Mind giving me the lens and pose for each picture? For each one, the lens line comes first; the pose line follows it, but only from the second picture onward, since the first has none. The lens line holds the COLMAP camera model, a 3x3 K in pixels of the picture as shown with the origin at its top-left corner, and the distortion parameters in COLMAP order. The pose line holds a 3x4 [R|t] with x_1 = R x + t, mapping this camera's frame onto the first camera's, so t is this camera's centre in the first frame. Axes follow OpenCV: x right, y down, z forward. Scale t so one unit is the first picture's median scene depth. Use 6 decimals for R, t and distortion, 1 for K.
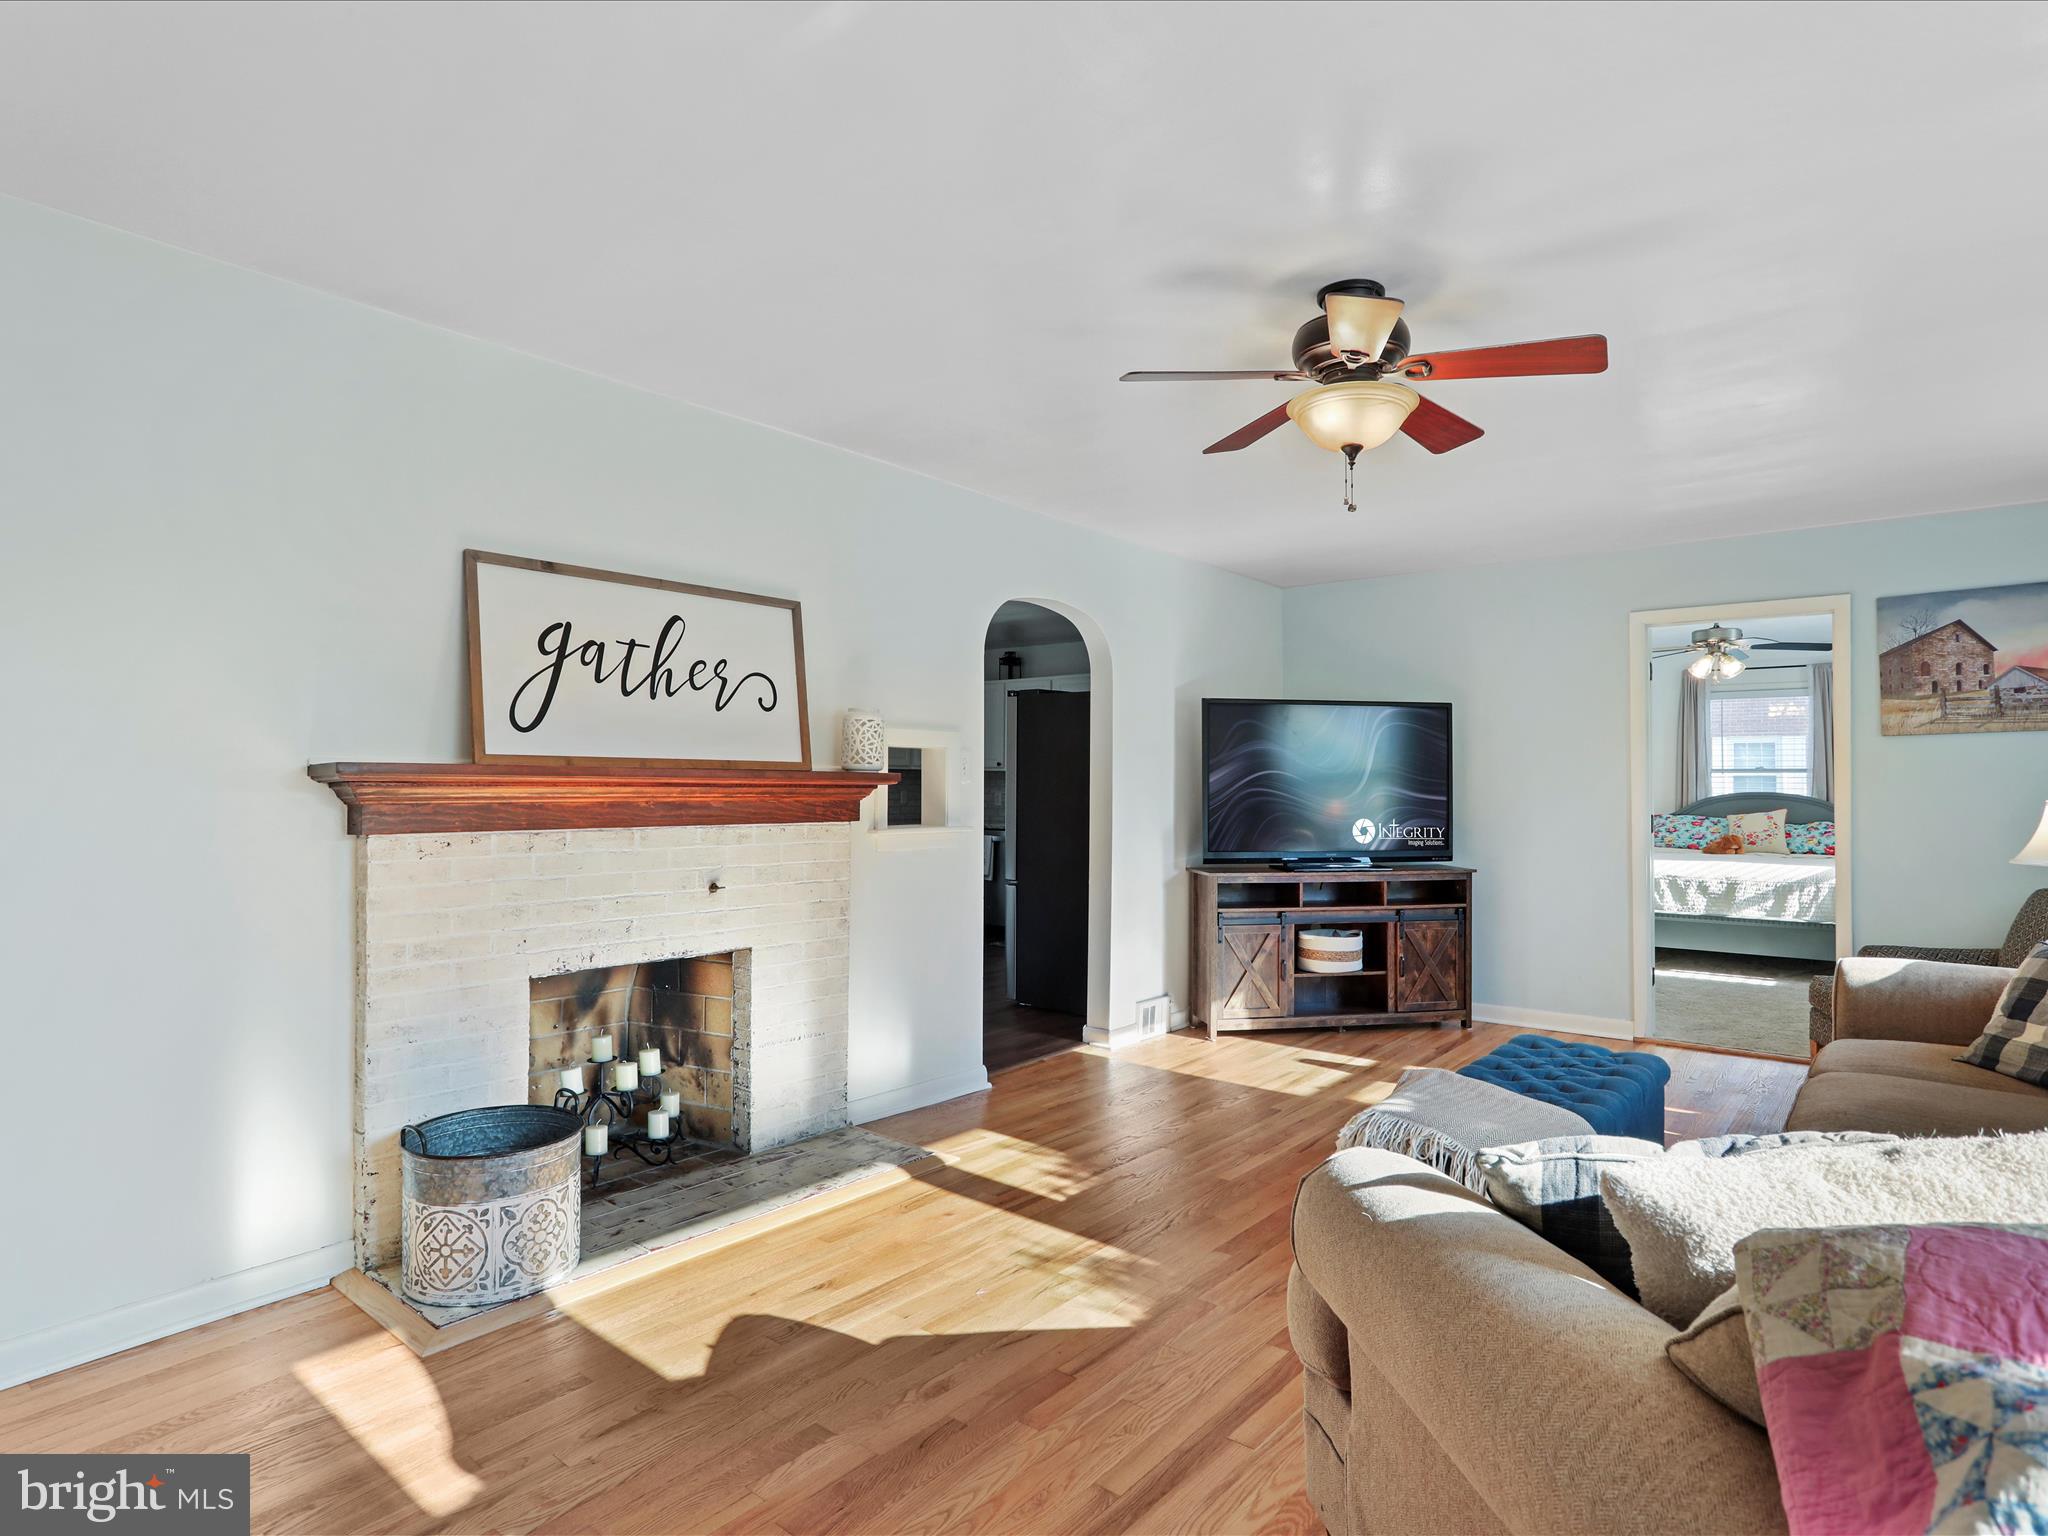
lens RADIAL K [[1116.3, 0, 1020.6], [0, 1116.3, 771.2], [0, 0, 1]] dist [-0.048326, 0.018962]
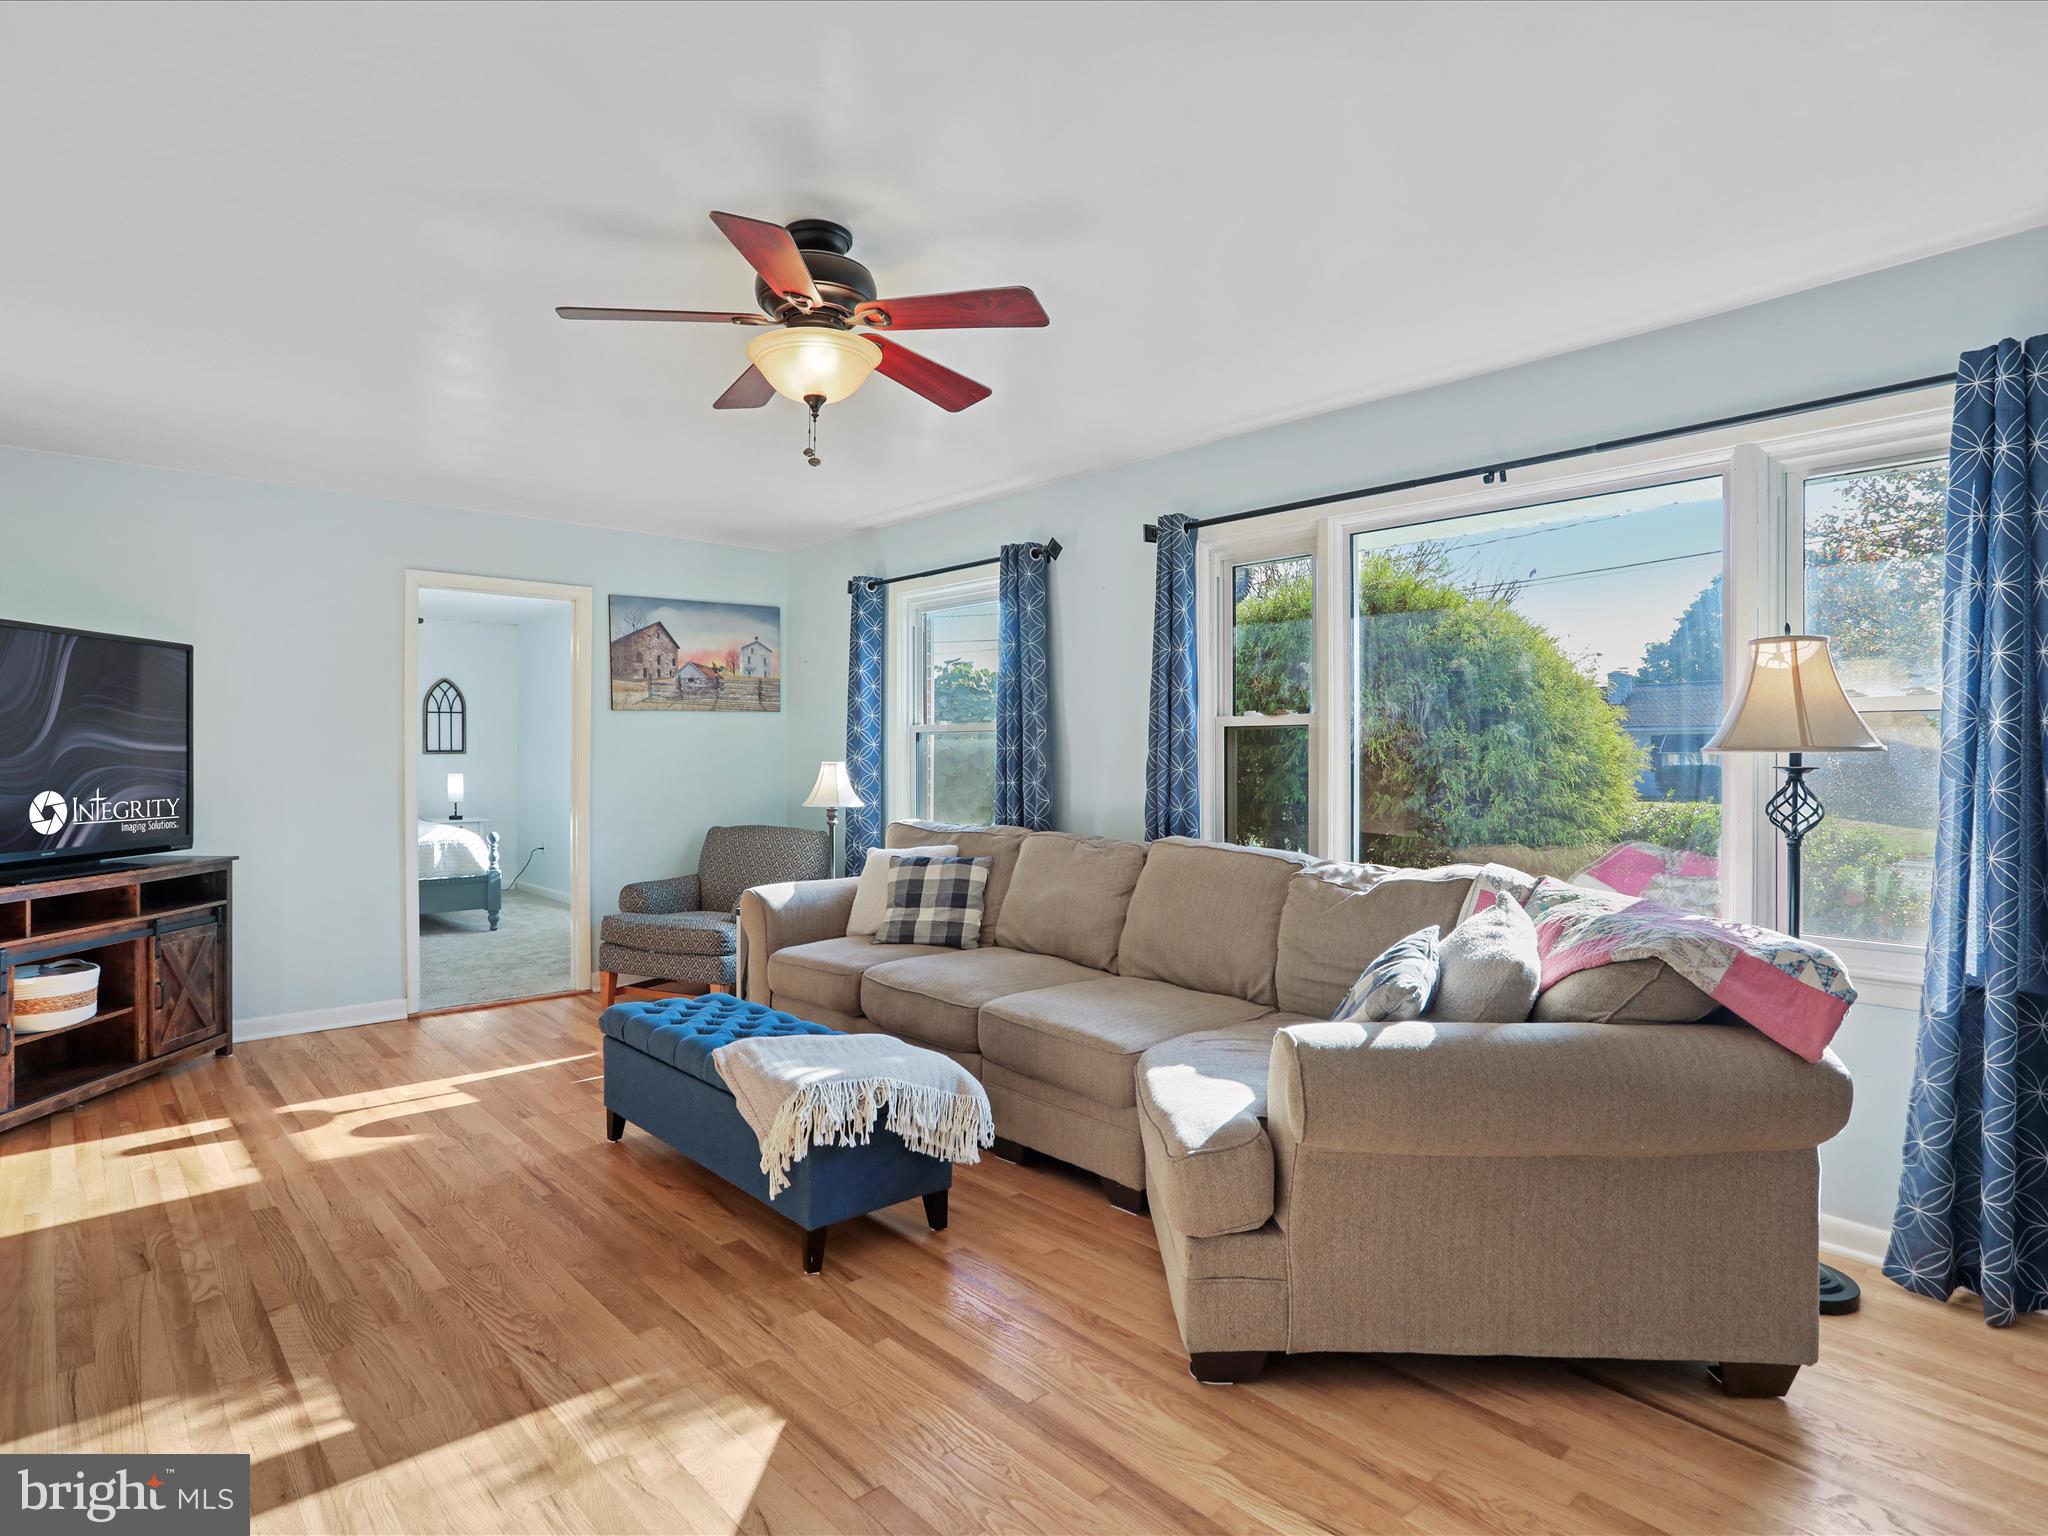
lens RADIAL K [[1116.3, 0, 1025.9], [0, 1116.3, 763.6], [0, 0, 1]] dist [-0.048326, 0.018962]
pose [[0.123713, -0.010135, 0.992266, -0.361268], [-0.012897, 0.999847, 0.011821, 0.005990], [-0.992234, -0.014259, 0.123563, 0.397195]]
